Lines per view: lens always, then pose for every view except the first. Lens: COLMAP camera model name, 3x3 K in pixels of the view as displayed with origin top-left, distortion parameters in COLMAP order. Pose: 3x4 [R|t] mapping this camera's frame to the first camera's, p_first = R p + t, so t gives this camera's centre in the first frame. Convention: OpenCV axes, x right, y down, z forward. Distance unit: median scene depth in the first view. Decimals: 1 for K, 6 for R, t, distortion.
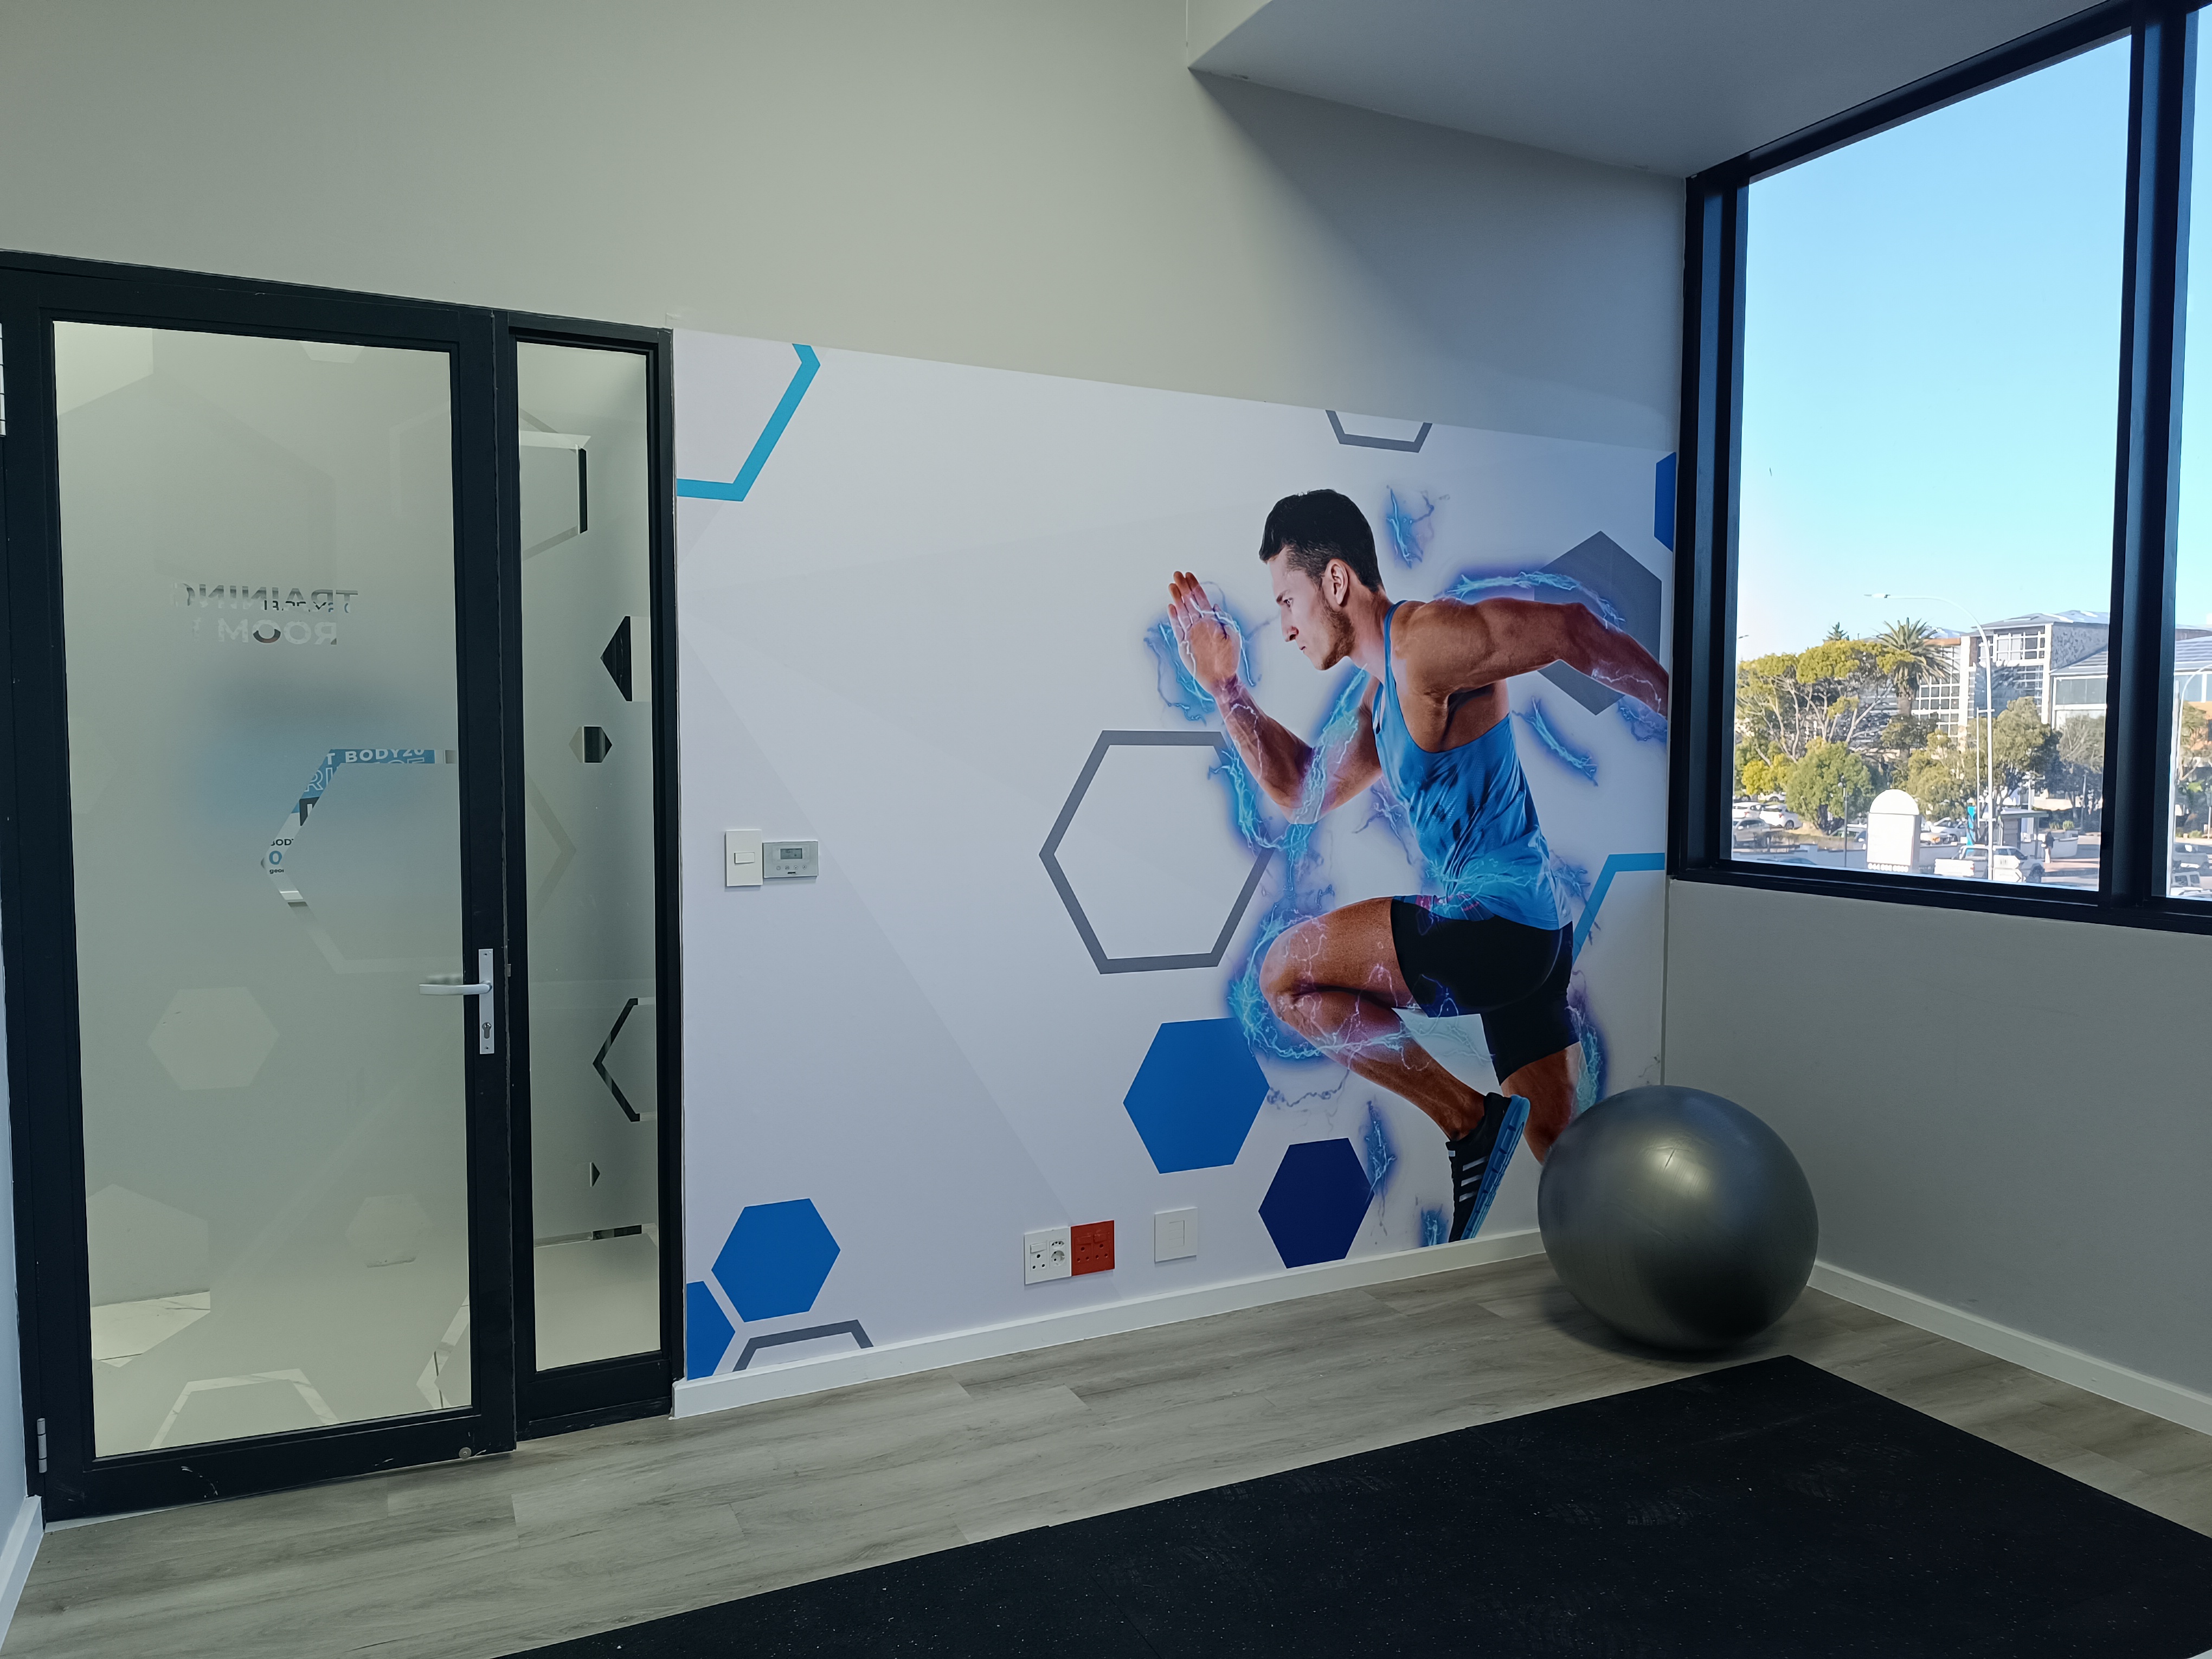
lens RADIAL K [[1507.0, 0, 1110.8], [0, 1507.0, 831.1], [0, 0, 1]] dist [0.033163, -0.029962]
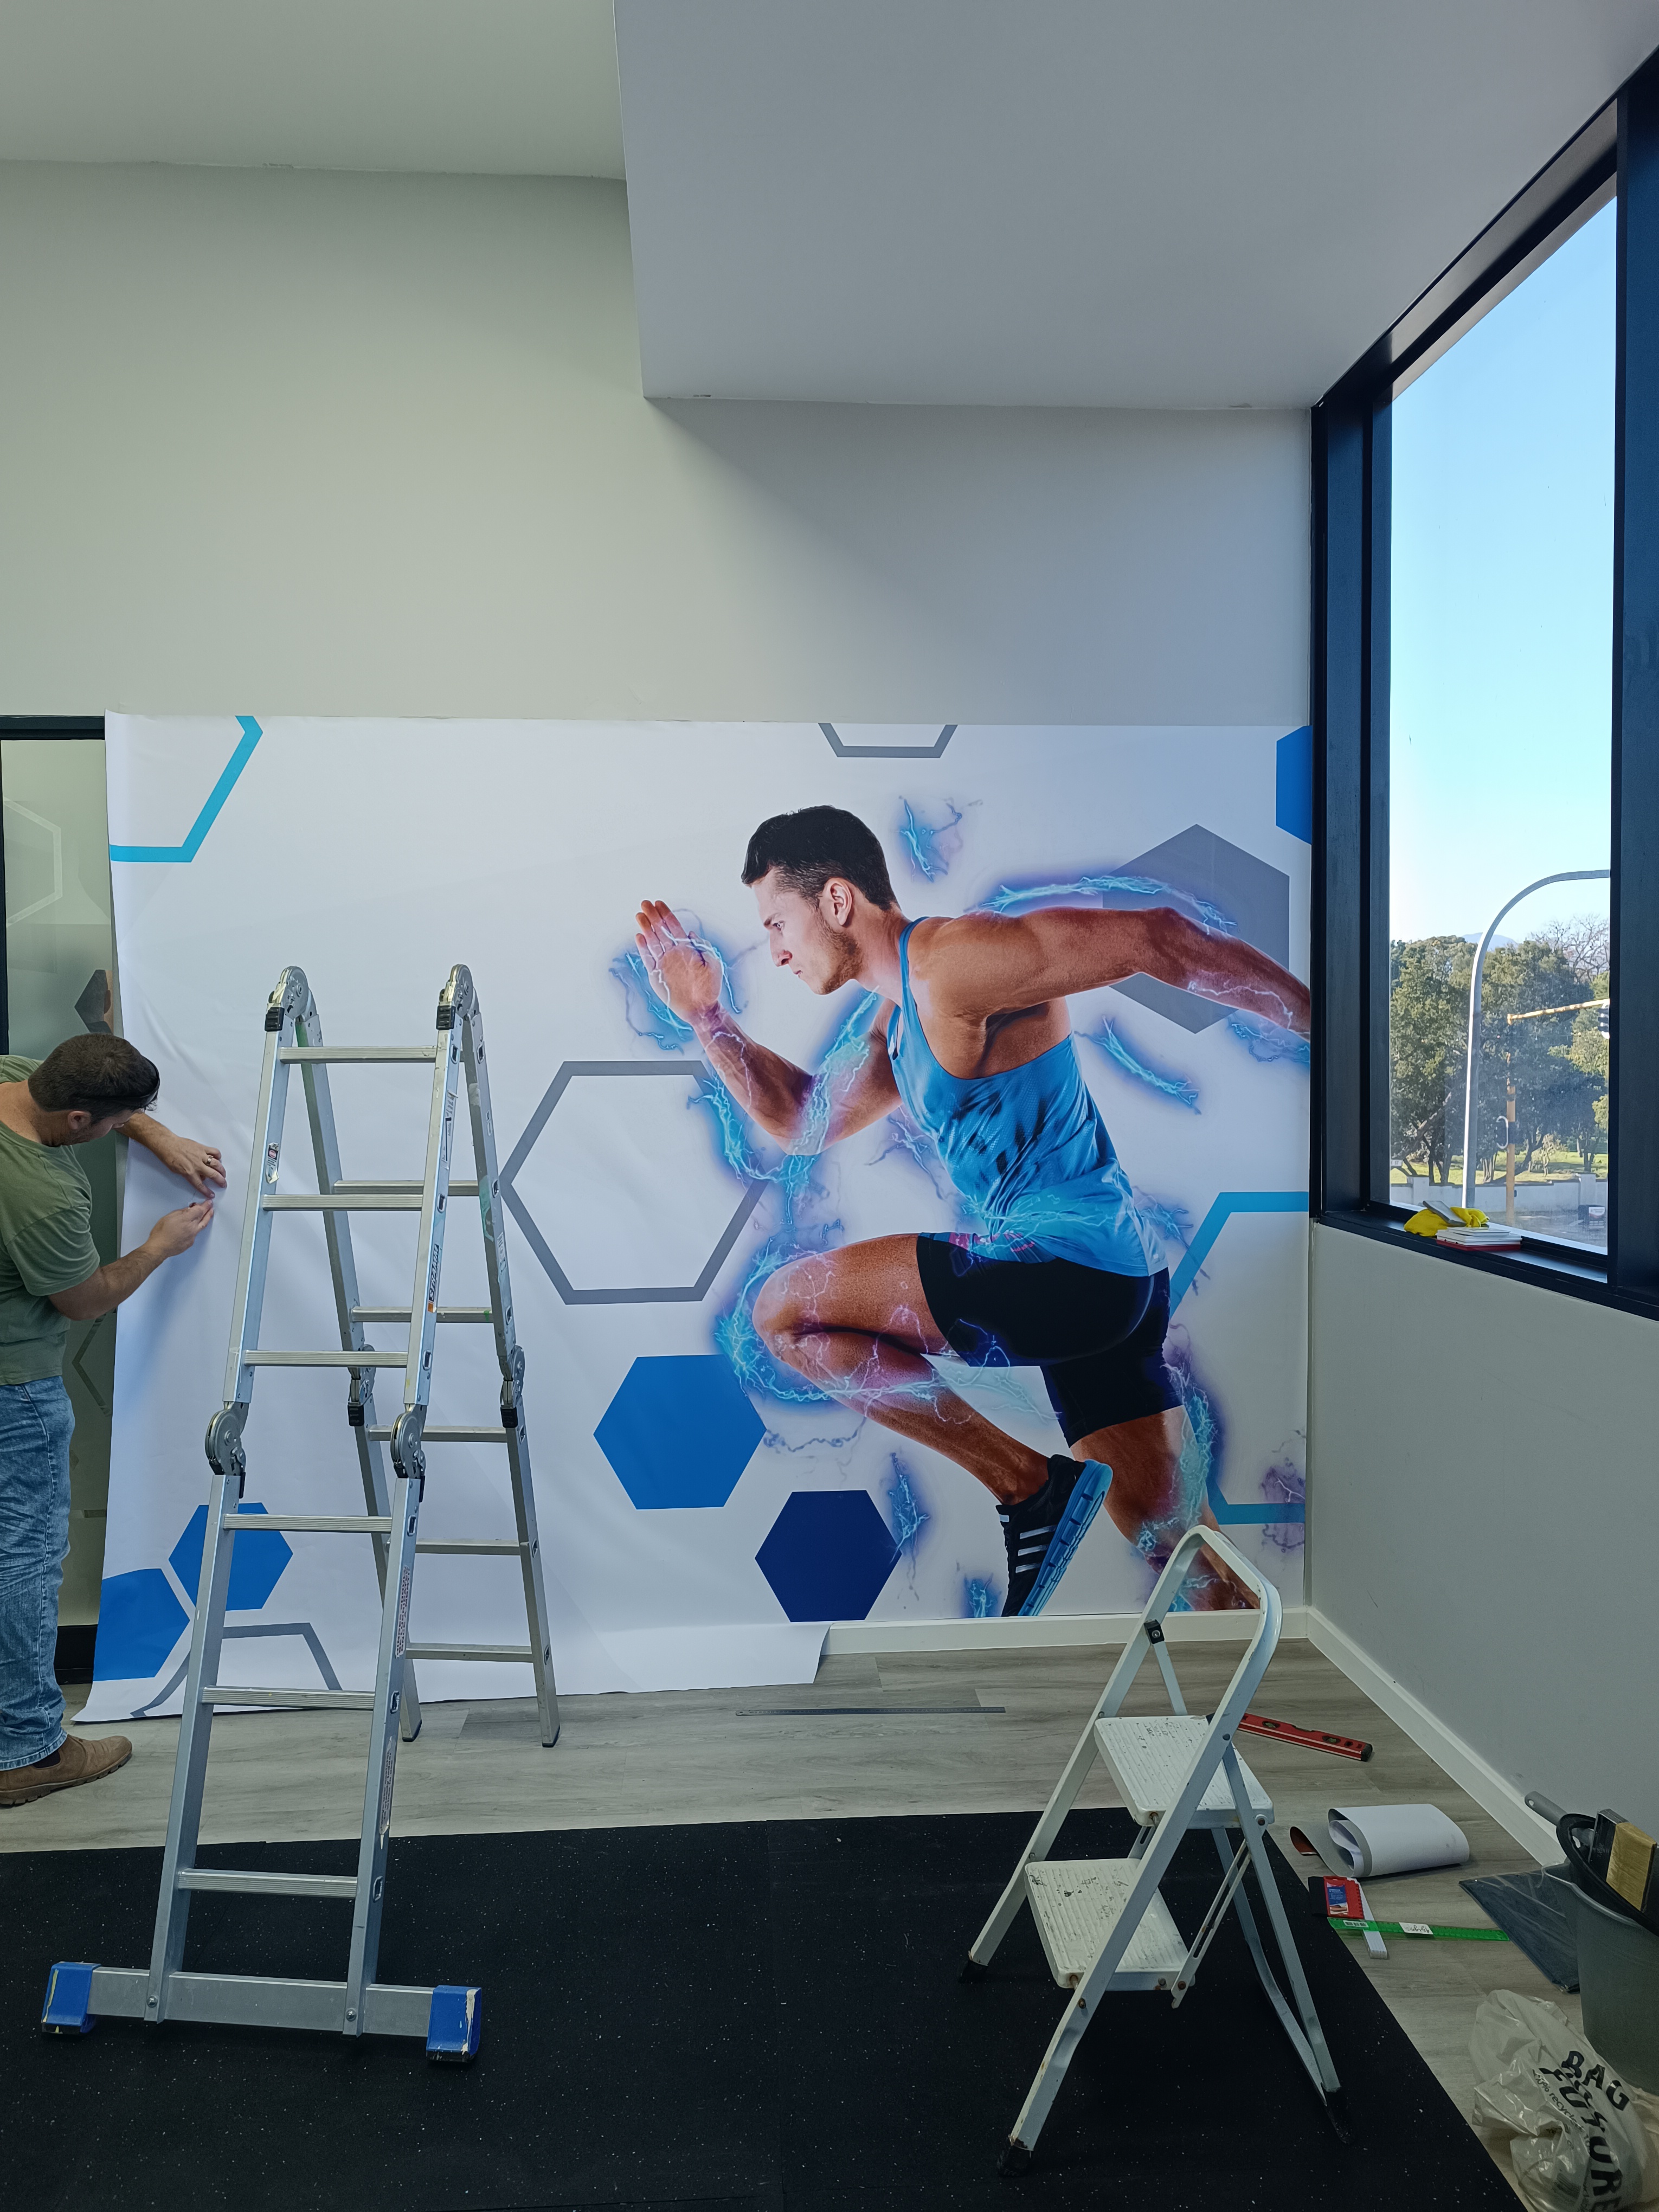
lens RADIAL K [[1507.0, 0, 831.8], [0, 1507.0, 1091.1], [0, 0, 1]] dist [0.033163, -0.029962]
pose [[0.928230, 0.001384, -0.372005, 0.482721], [-0.008888, 0.999790, -0.018458, -0.026962], [0.371901, 0.020439, 0.928047, 0.115785]]
